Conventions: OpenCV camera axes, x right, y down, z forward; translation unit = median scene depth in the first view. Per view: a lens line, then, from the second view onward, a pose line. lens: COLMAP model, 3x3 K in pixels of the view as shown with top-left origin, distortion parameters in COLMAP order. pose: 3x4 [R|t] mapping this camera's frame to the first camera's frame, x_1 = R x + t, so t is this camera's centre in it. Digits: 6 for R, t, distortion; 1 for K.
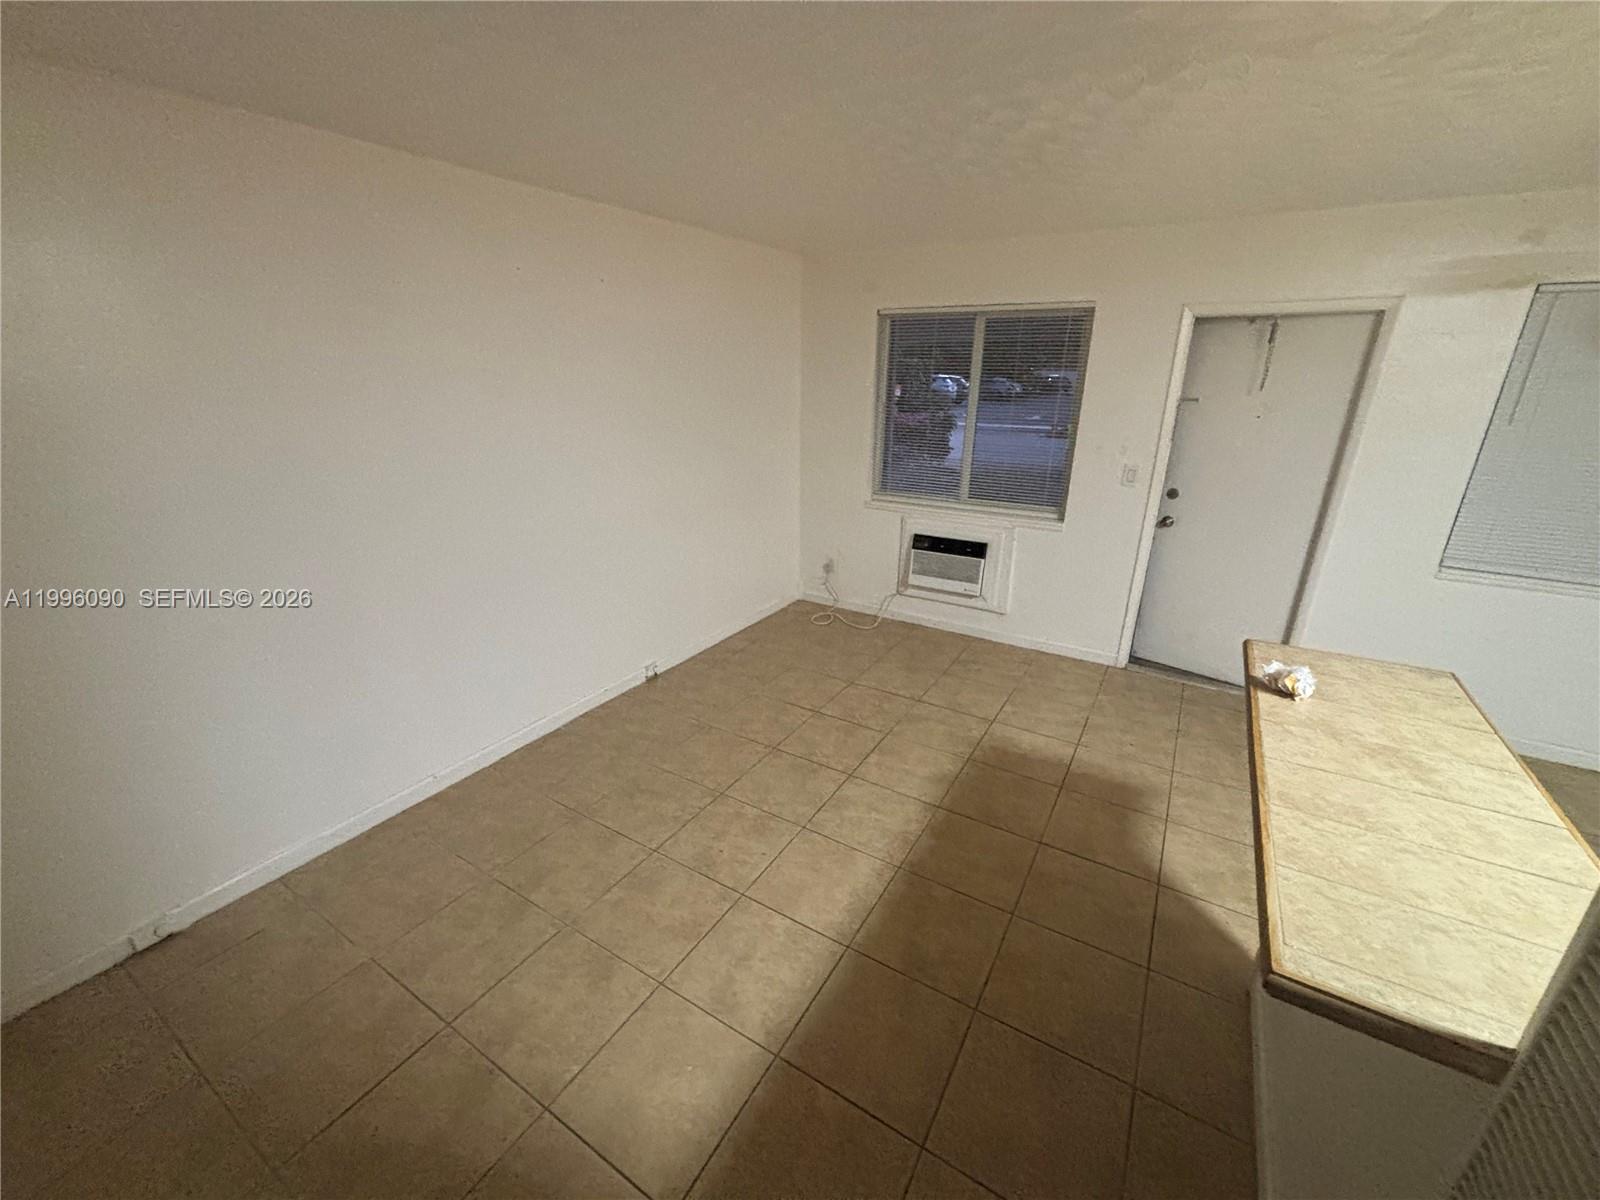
lens RADIAL K [[650.0, 0, 798.3], [0, 650.0, 601.1], [0, 0, 1]] dist [-0.001228, -0.000062]
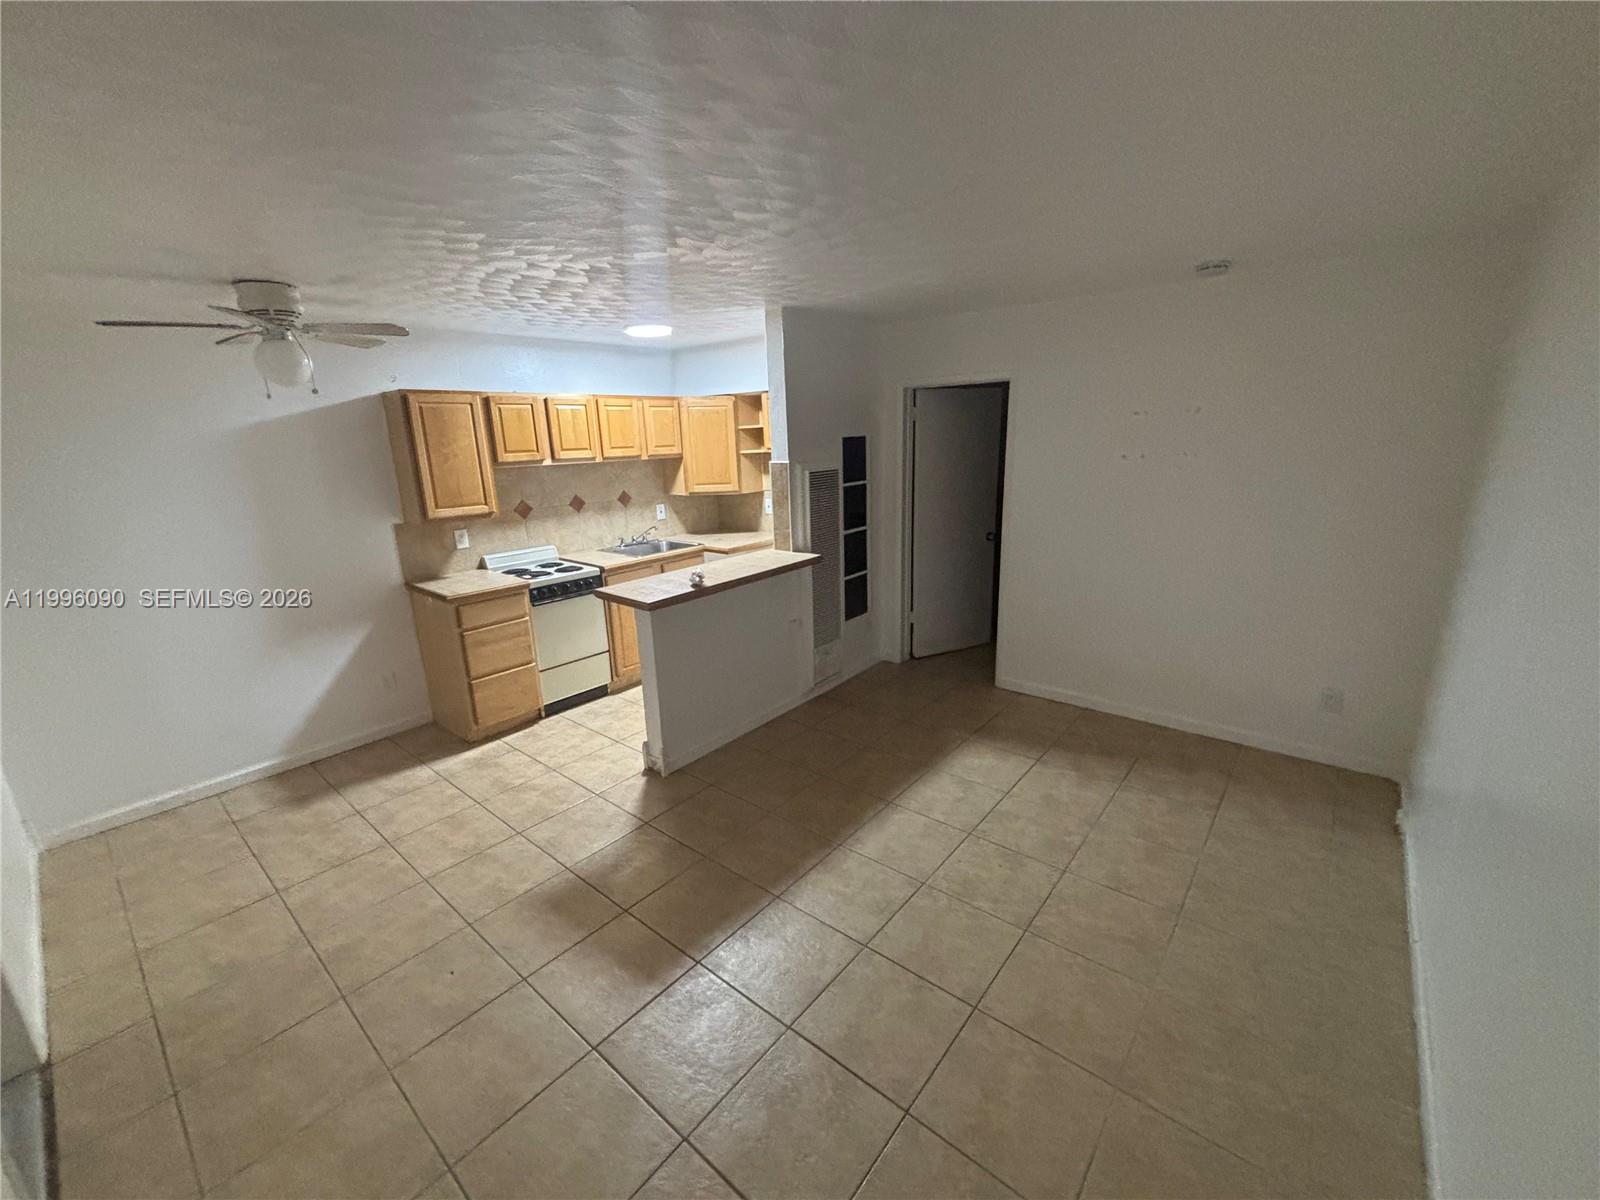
lens RADIAL K [[650.0, 0, 799.3], [0, 650.0, 600.4], [0, 0, 1]] dist [-0.001228, -0.000062]
pose [[-0.988796, -0.009984, 0.148937, 0.032298], [0.076740, 0.821815, 0.564563, -0.358999], [-0.128035, 0.569668, -0.811841, 0.977849]]
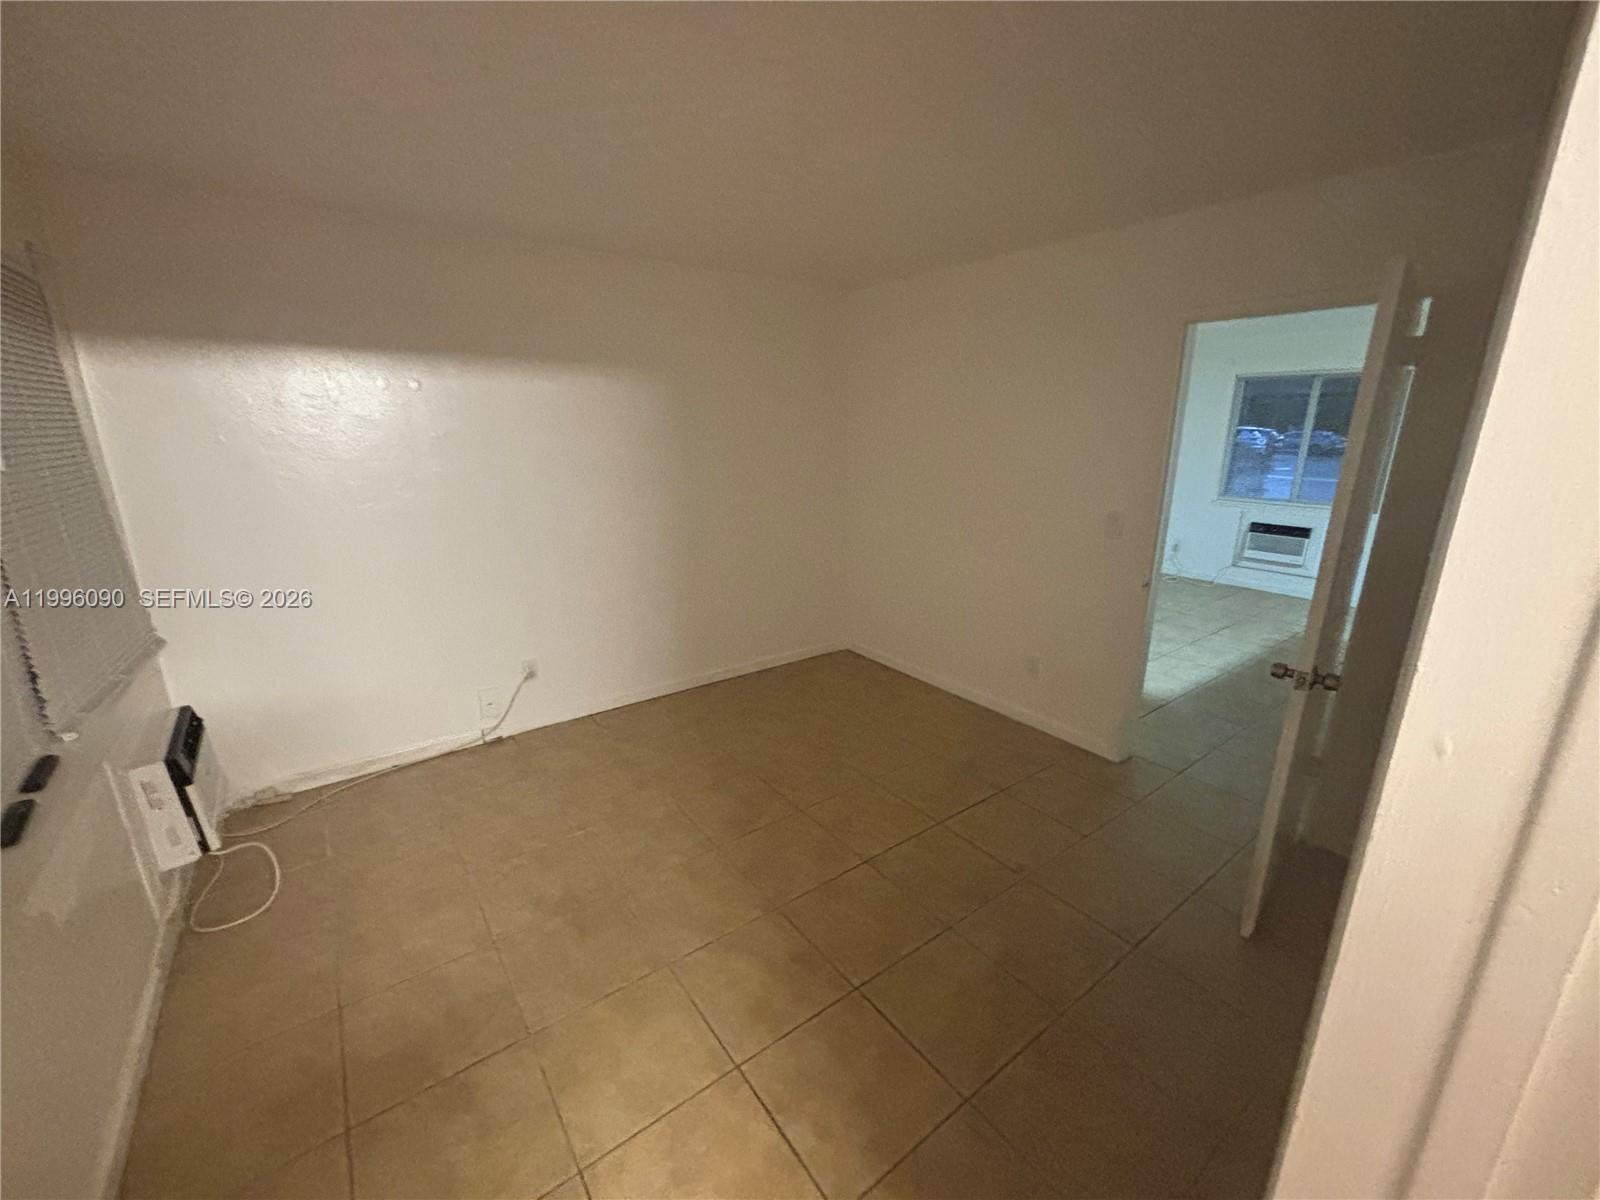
lens RADIAL K [[650.0, 0, 800.3], [0, 650.0, 599.6], [0, 0, 1]] dist [-0.001228, -0.000062]
pose [[0.928942, 0.094314, -0.358011, -0.236675], [-0.121336, 0.991157, -0.053723, 0.284480], [0.349778, 0.093345, 0.932171, -0.738275]]
